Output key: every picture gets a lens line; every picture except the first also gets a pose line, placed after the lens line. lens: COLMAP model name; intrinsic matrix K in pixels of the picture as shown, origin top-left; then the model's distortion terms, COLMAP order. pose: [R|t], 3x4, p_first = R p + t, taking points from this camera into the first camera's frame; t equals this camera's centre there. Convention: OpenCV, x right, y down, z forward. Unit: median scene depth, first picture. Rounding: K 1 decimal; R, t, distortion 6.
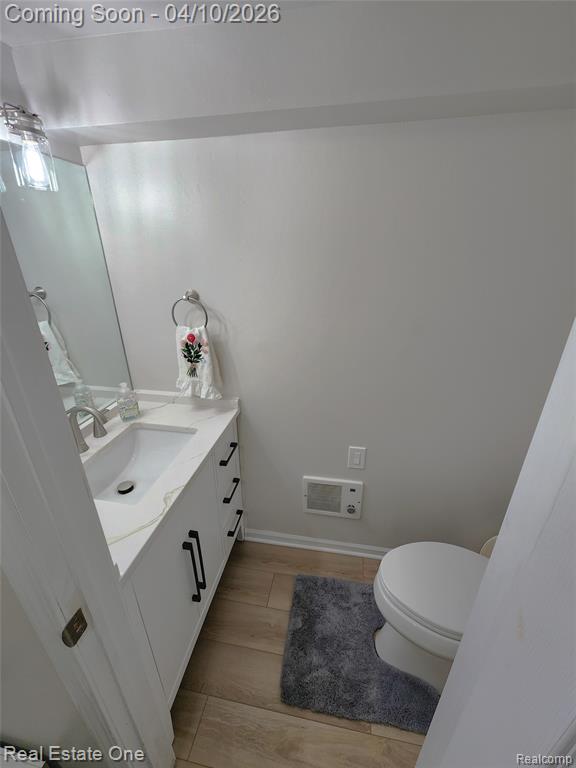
lens RADIAL K [[315.4, 0, 290.0], [0, 315.4, 380.1], [0, 0, 1]] dist [-0.000220, -0.000017]
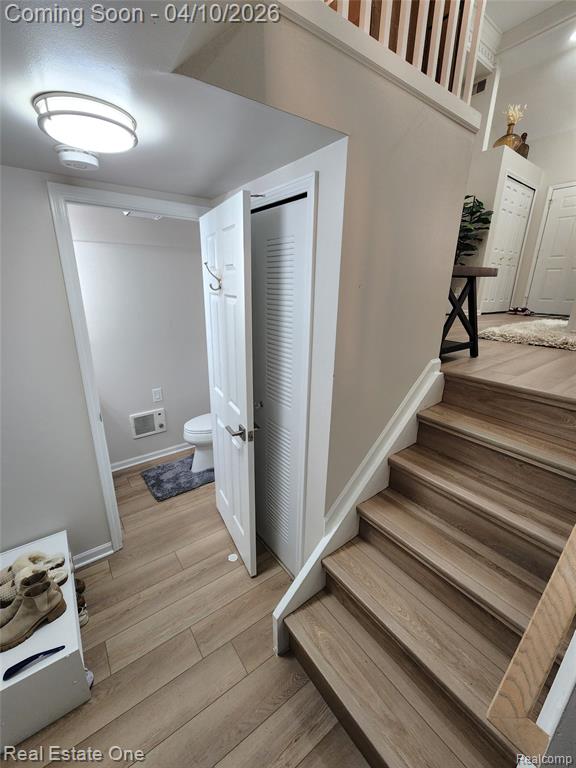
lens RADIAL K [[315.4, 0, 290.0], [0, 315.4, 380.1], [0, 0, 1]] dist [-0.000220, -0.000017]
pose [[0.689384, -0.199760, 0.696309, -0.526349], [0.269552, 0.962940, 0.009381, 0.338849], [-0.672378, 0.181225, 0.717681, -0.899495]]
